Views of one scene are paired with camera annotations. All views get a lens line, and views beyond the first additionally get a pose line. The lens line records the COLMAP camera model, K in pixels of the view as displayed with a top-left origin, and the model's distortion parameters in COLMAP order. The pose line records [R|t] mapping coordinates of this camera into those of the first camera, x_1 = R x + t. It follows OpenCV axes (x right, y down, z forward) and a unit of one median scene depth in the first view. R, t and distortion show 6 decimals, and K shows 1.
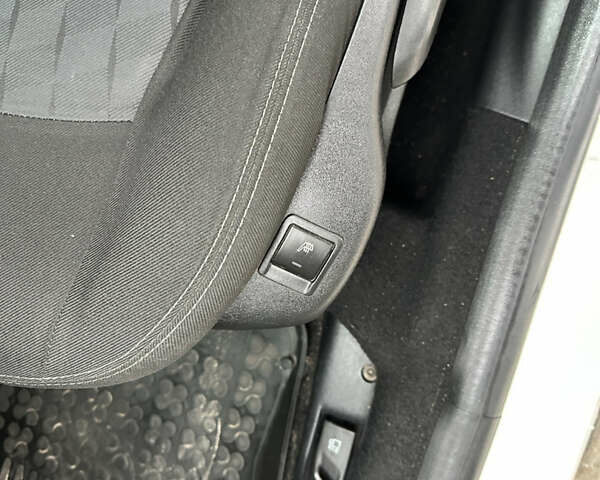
lens RADIAL K [[644.9, 0, 300.0], [0, 644.9, 240.0], [0, 0, 1]] dist [-0.000072, -0.008291]
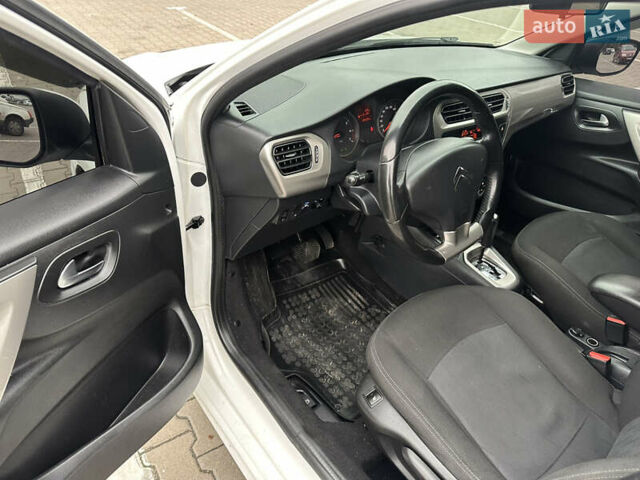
lens RADIAL K [[492.2, 0, 320.0], [0, 492.2, 240.0], [0, 0, 1]] dist [0.005140, -0.069812]
pose [[-0.548680, 0.695490, -0.463943, 0.463501], [-0.831396, -0.395553, 0.390280, -0.252979], [0.087922, 0.599859, 0.795260, -0.993715]]
